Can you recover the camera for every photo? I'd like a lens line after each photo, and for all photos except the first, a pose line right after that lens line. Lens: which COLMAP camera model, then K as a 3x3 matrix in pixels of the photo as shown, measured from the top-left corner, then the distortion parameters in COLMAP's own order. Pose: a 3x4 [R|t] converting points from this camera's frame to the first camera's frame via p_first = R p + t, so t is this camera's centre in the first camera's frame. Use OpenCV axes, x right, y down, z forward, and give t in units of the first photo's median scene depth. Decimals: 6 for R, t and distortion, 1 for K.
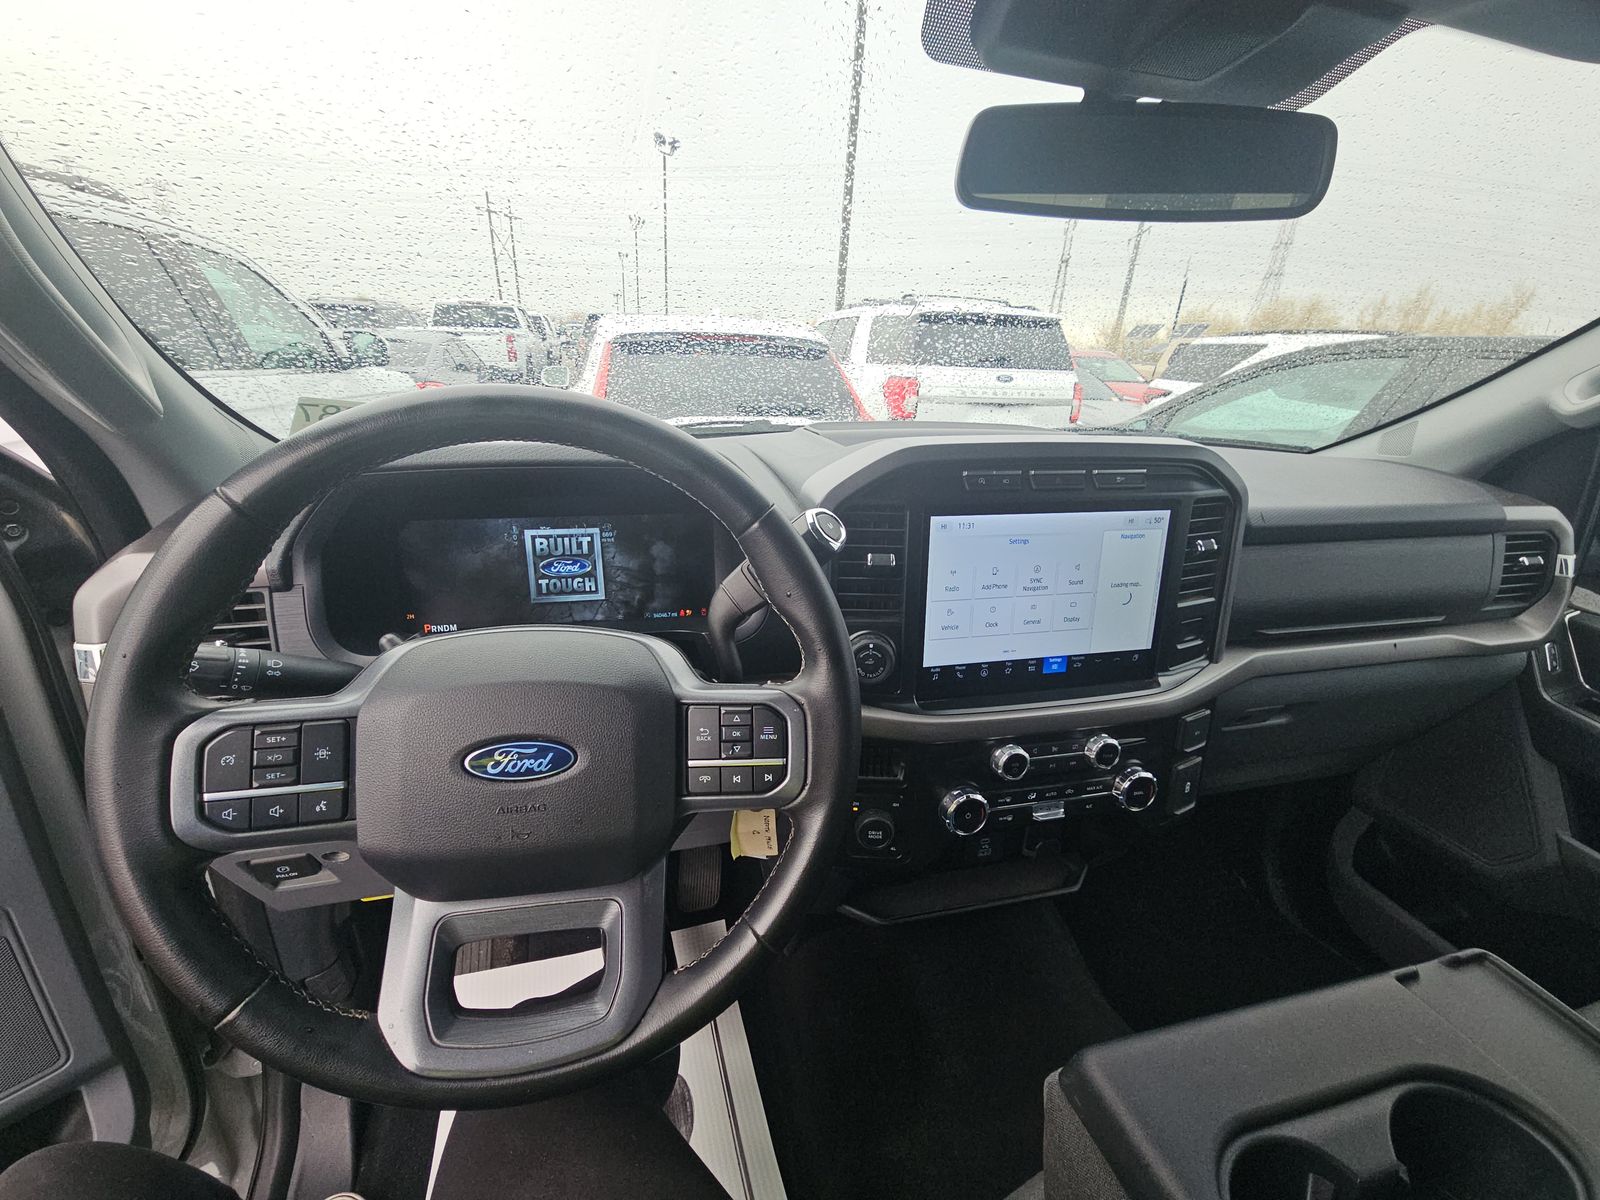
lens RADIAL K [[653.6, 0, 785.9], [0, 653.6, 601.9], [0, 0, 1]] dist [0.018759, -0.012810]
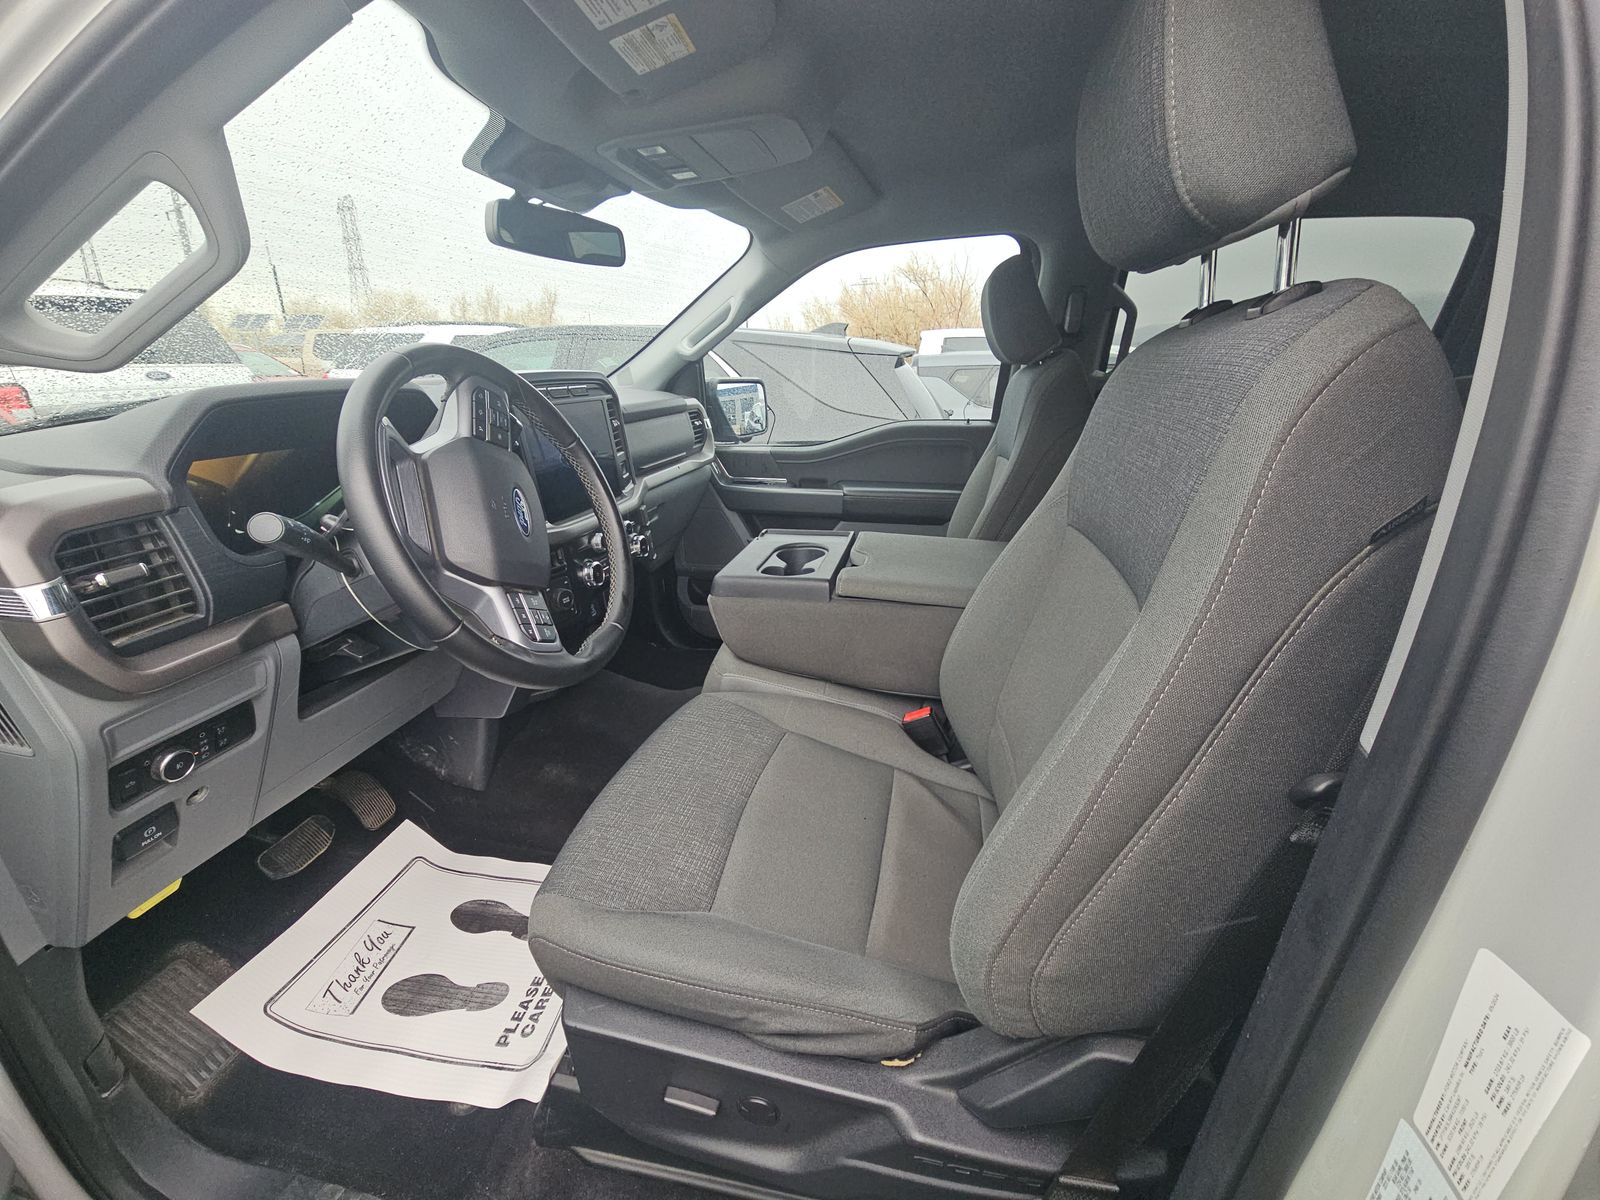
lens RADIAL K [[653.6, 0, 785.9], [0, 653.6, 601.9], [0, 0, 1]] dist [0.018759, -0.012810]
pose [[0.448710, -0.343196, 0.825152, -0.762823], [0.334281, 0.920752, 0.201179, 0.147309], [-0.828804, 0.185561, 0.527874, -0.303562]]
